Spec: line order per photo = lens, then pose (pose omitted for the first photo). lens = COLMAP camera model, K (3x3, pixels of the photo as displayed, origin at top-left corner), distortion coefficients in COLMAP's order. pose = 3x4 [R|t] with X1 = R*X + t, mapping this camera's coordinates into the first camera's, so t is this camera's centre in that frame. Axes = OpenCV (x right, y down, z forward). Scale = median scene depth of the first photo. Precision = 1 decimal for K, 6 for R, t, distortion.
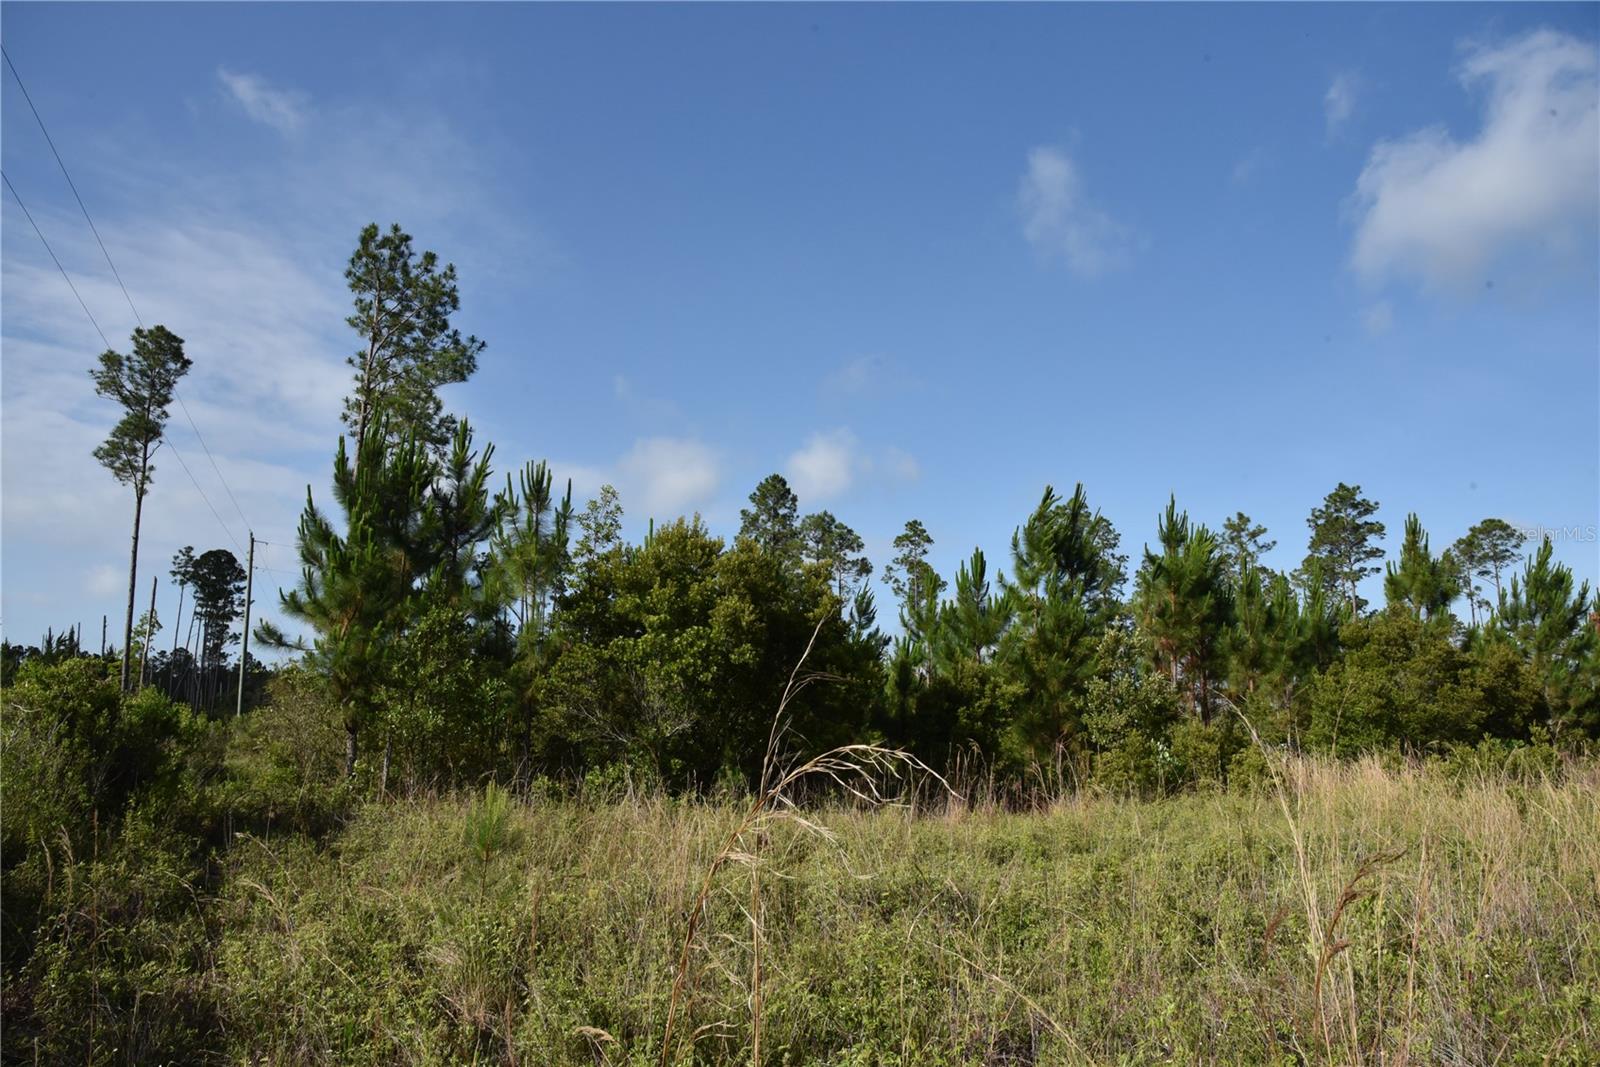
lens RADIAL K [[1113.2, 0, 798.0], [0, 1113.2, 533.2], [0, 0, 1]] dist [-0.089011, 0.058350]
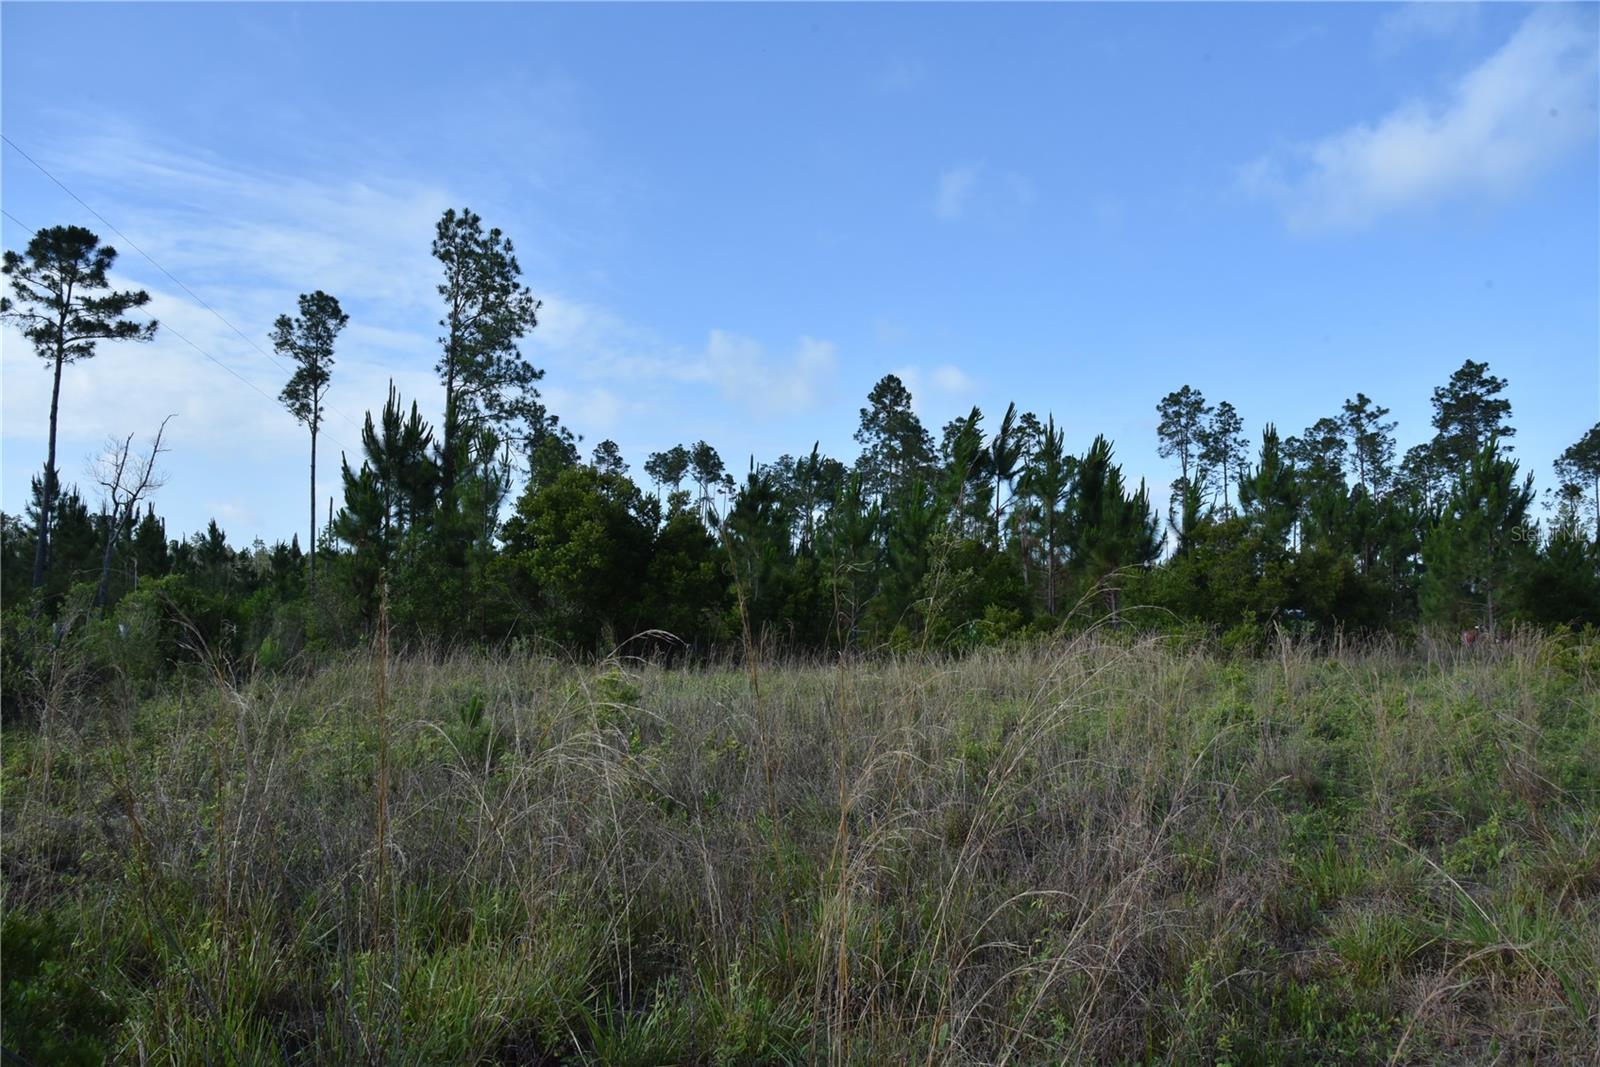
lens RADIAL K [[1126.4, 0, 799.7], [0, 1126.4, 558.0], [0, 0, 1]] dist [-0.075604, 0.058692]
pose [[0.979032, -0.012805, -0.203304, 0.193323], [0.038556, 0.991631, 0.123214, -0.025326], [0.200025, -0.128469, 0.971332, -0.146436]]
